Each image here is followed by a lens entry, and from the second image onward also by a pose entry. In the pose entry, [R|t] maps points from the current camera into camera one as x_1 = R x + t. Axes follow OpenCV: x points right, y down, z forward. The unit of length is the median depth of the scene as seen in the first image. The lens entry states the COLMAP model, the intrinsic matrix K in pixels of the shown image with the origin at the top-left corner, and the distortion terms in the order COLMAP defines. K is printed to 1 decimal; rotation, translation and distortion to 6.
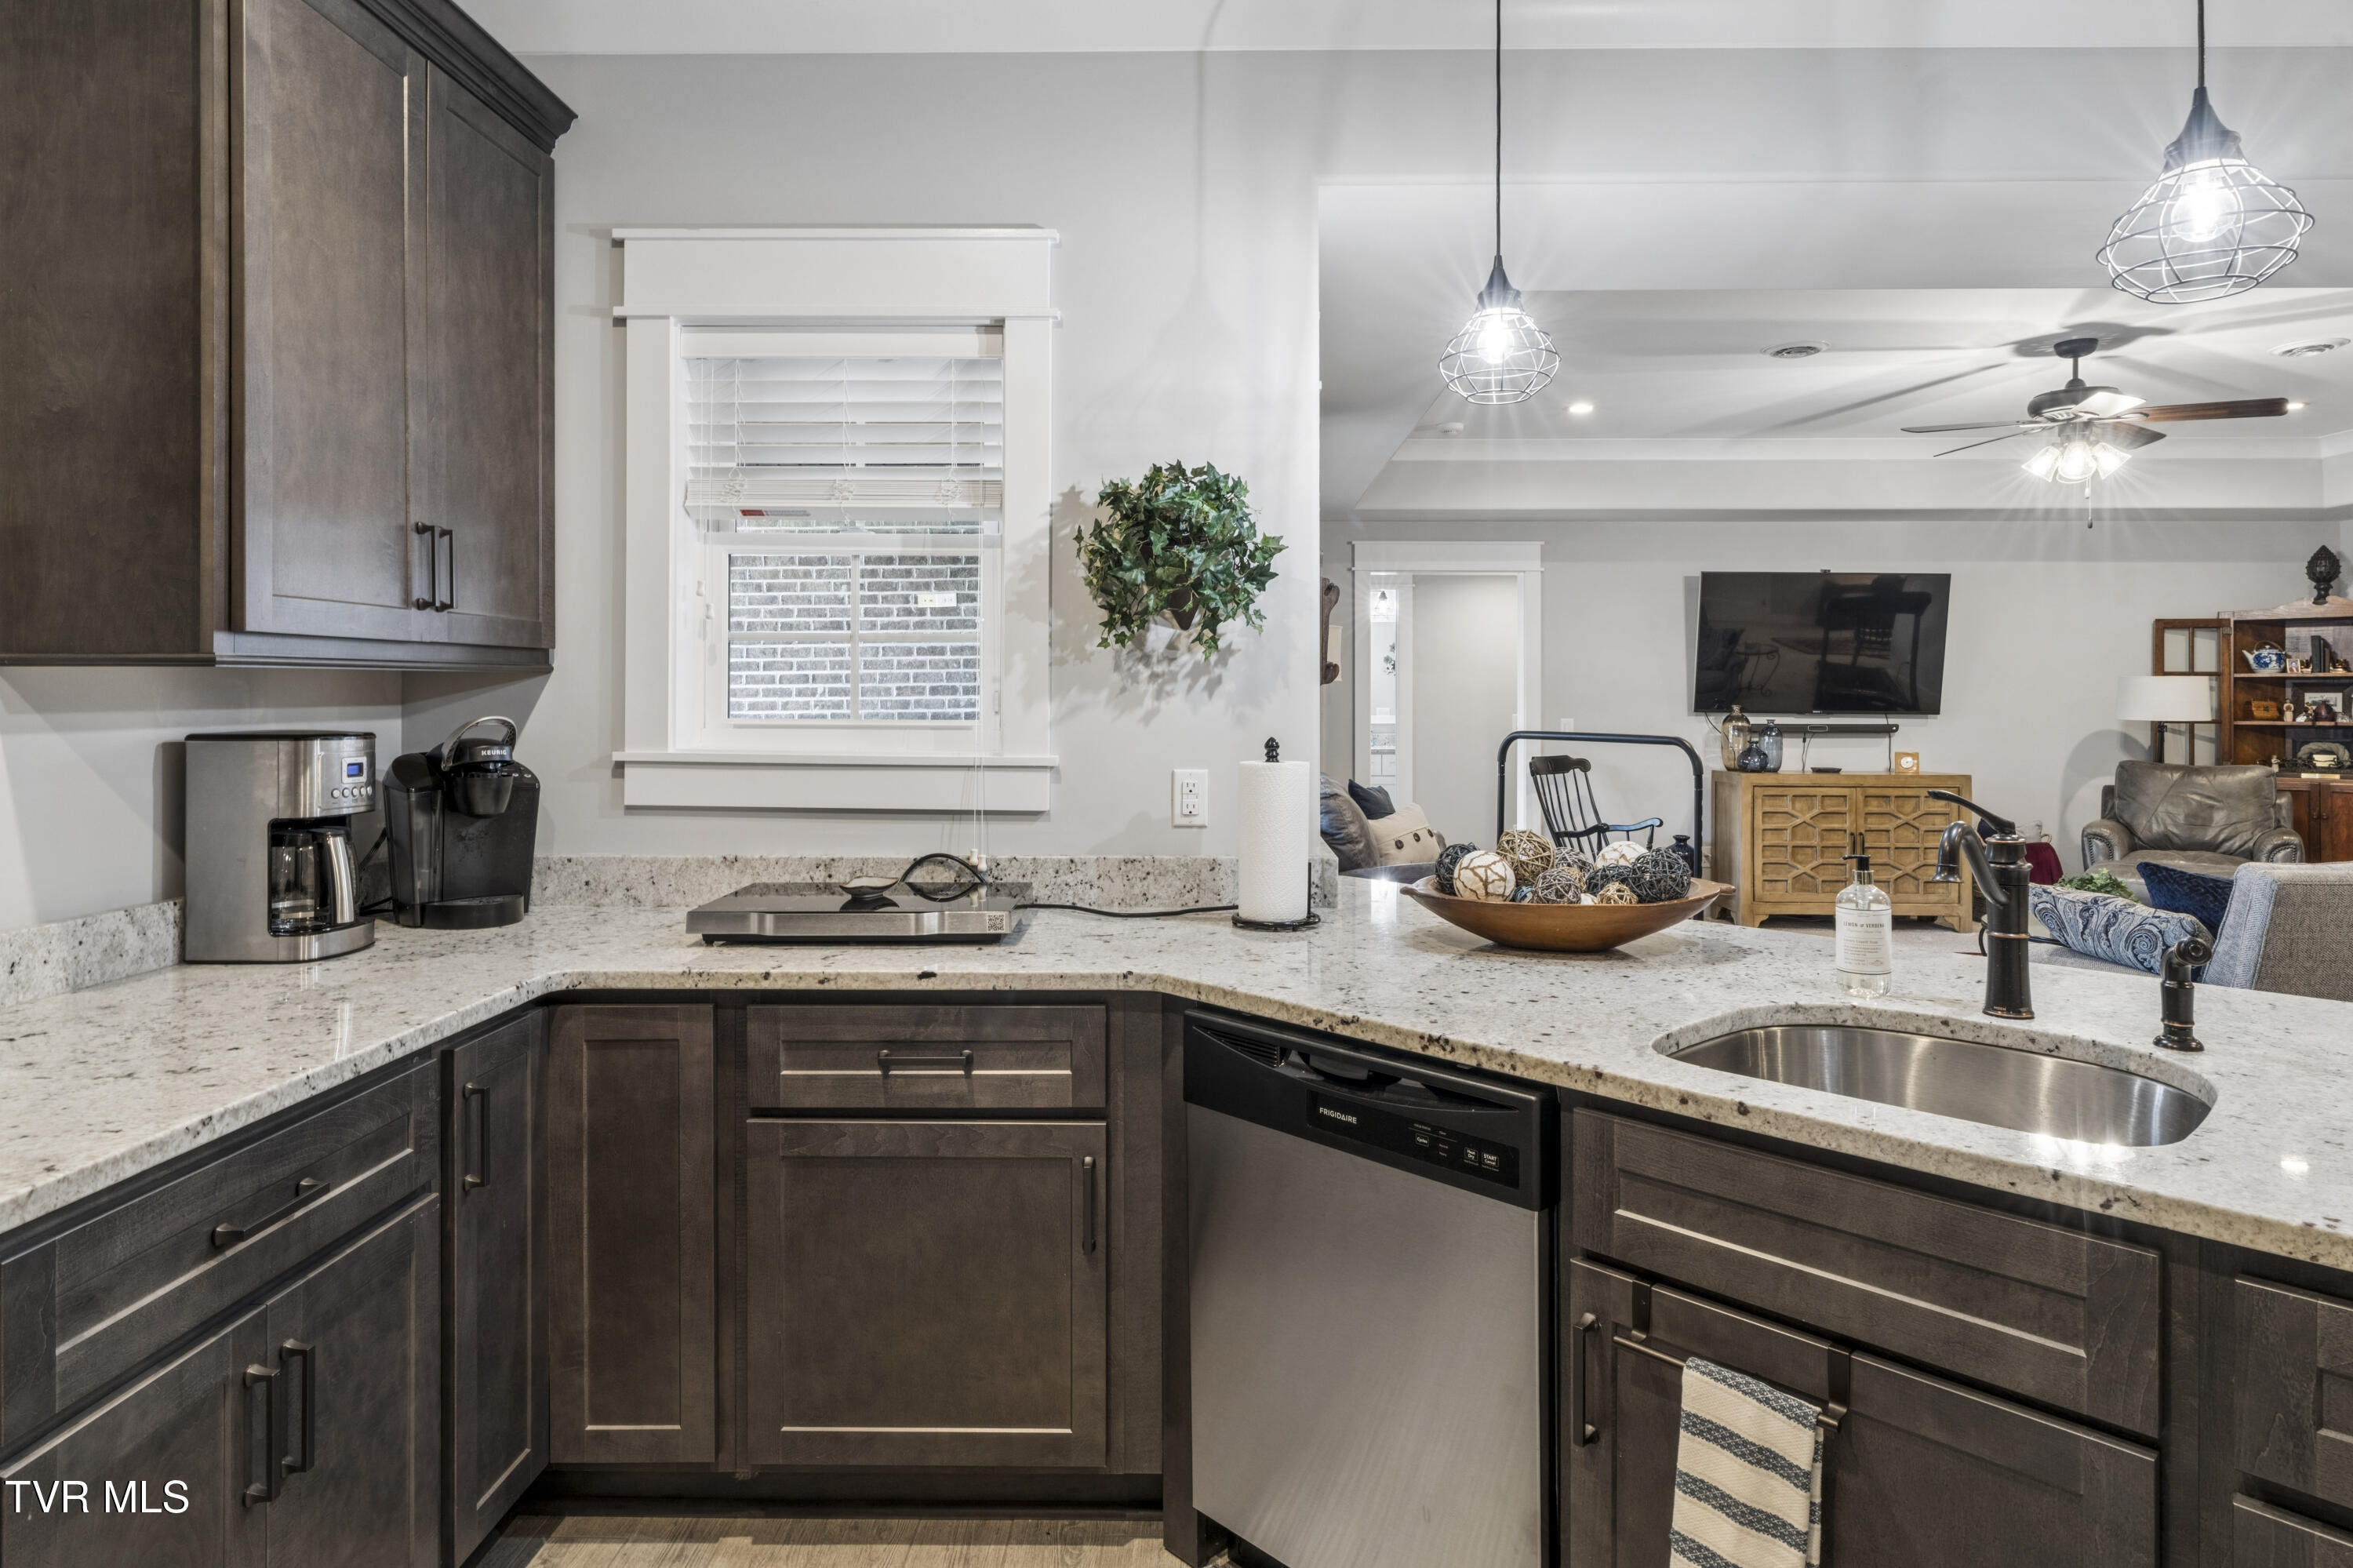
lens RADIAL K [[1335.6, 0, 1210.7], [0, 1335.6, 696.1], [0, 0, 1]] dist [0.001927, 0.001257]
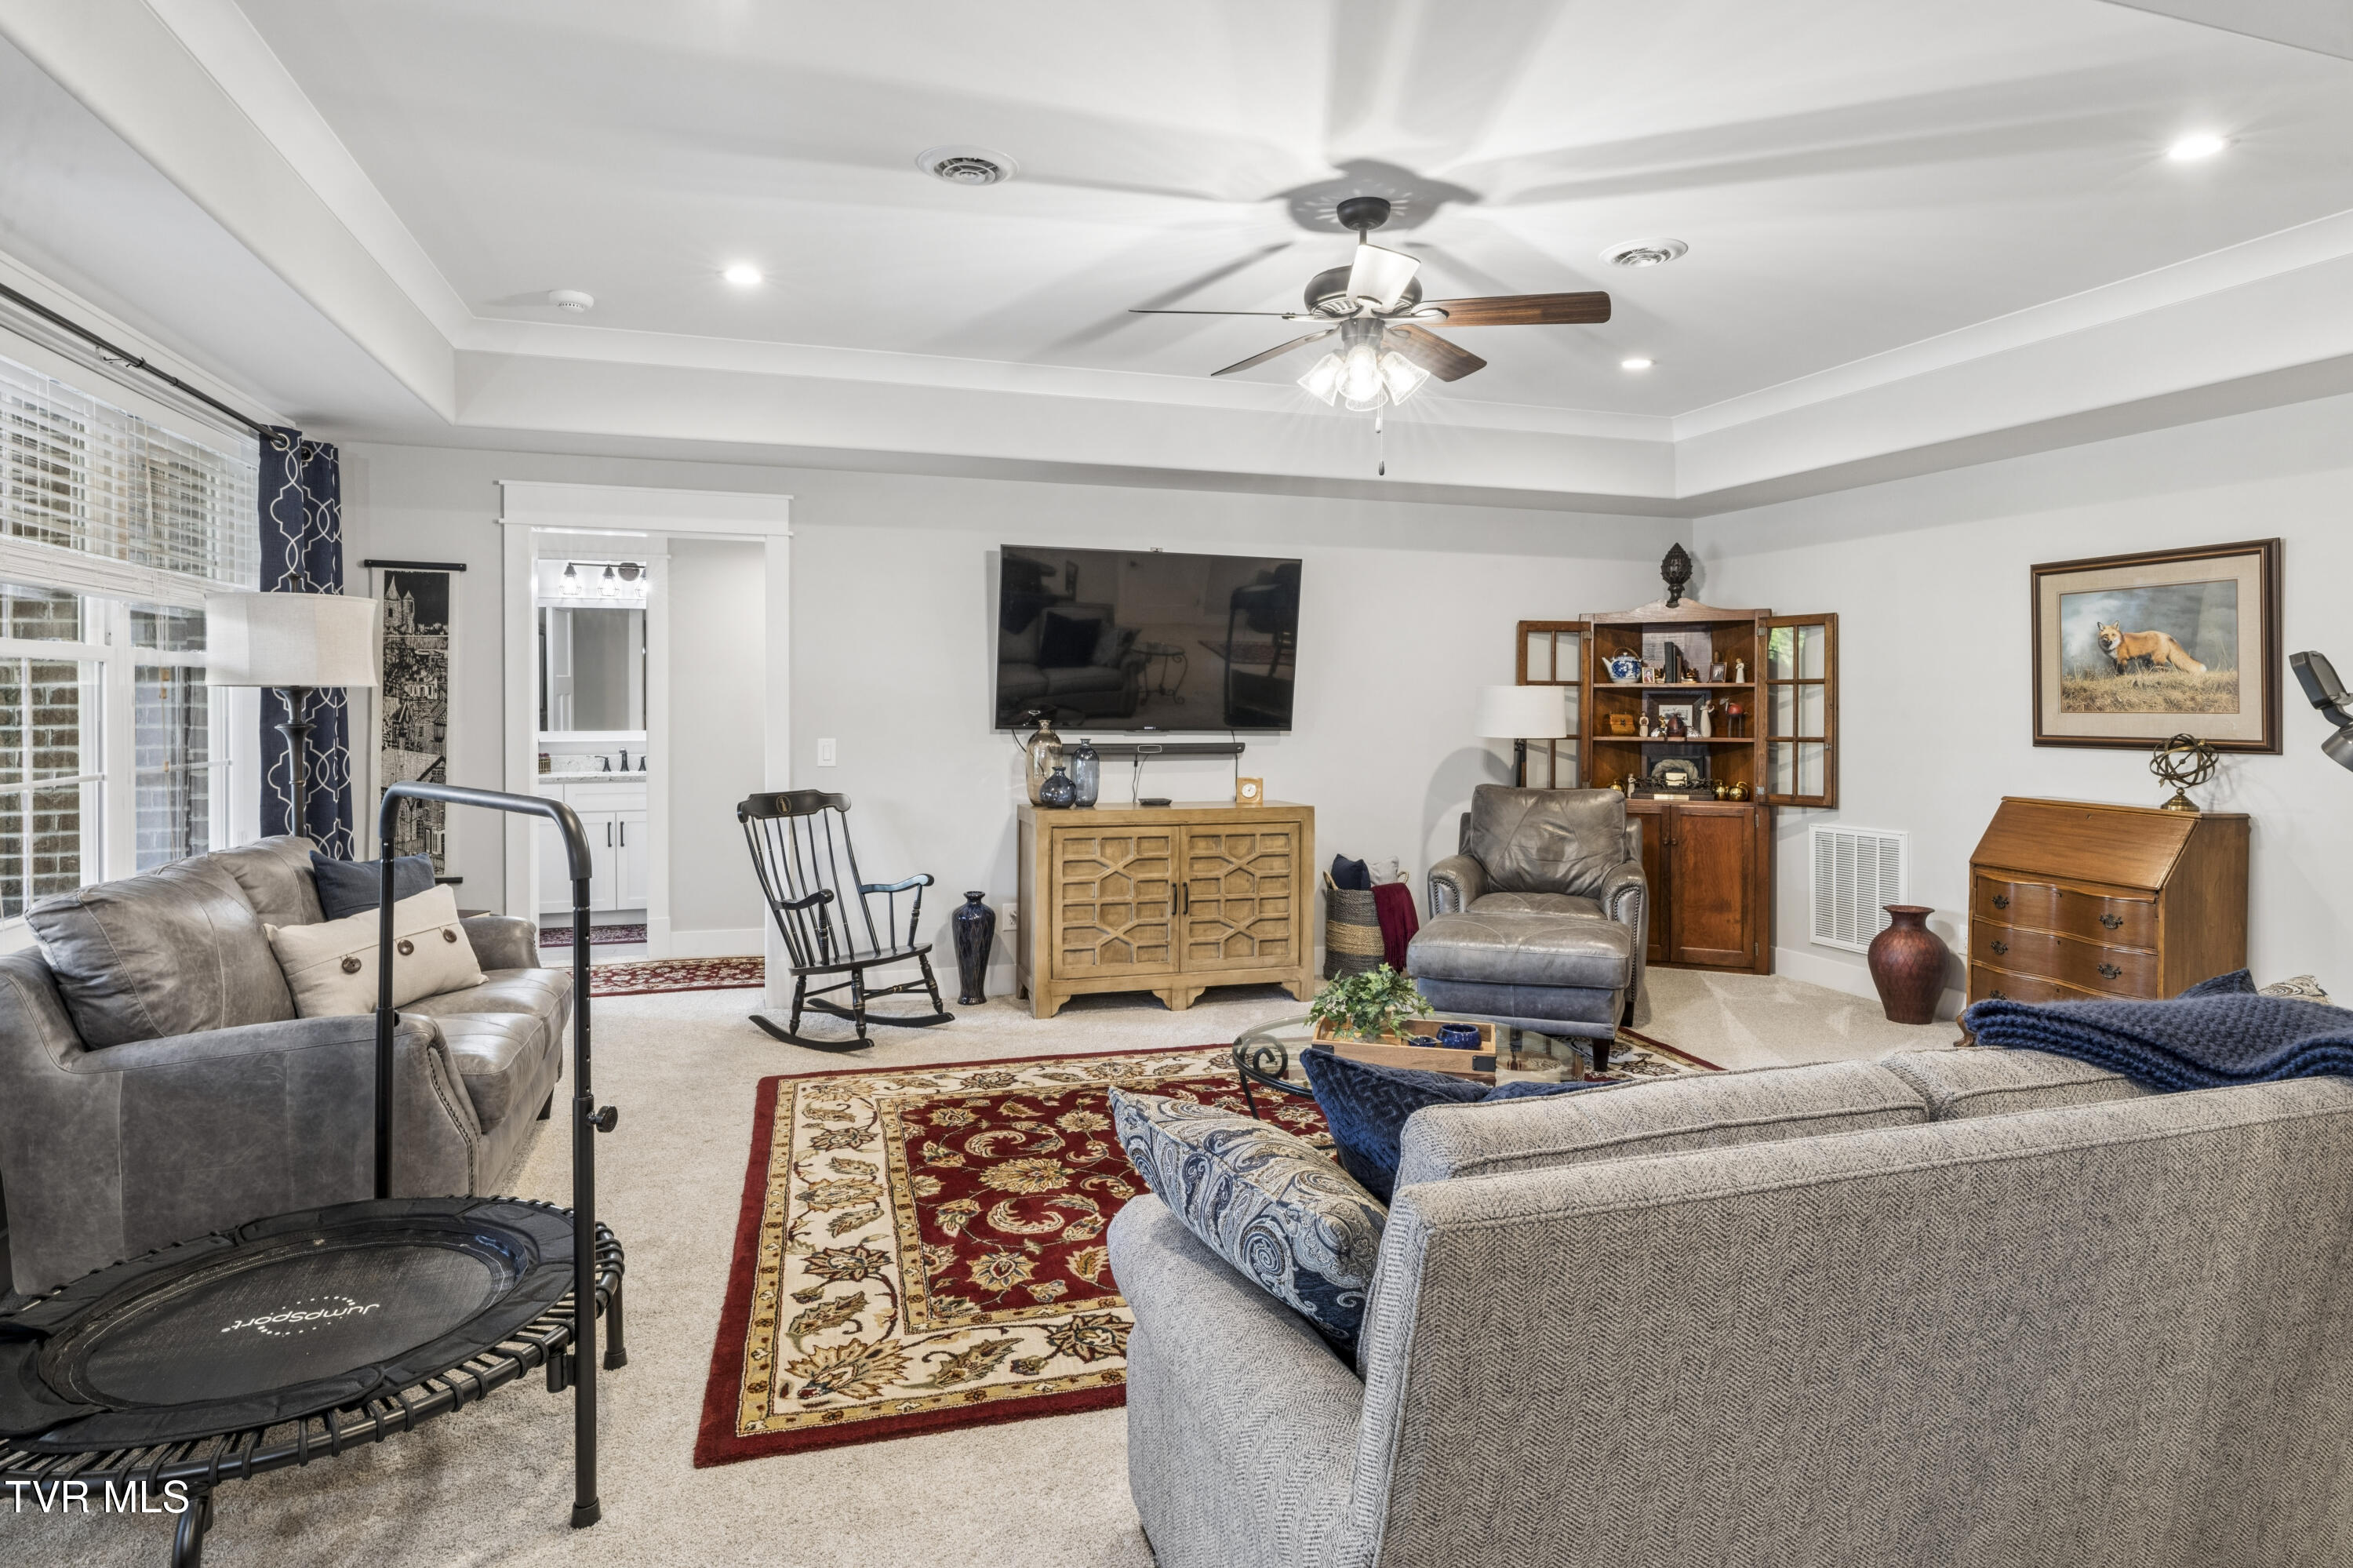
lens RADIAL K [[1335.6, 0, 1200.4], [0, 1335.6, 723.0], [0, 0, 1]] dist [0.001927, 0.001257]
pose [[0.944701, -0.002778, 0.327922, 0.230152], [-0.002849, 0.999857, 0.016676, -0.004576], [-0.327921, -0.016688, 0.944558, 0.249621]]
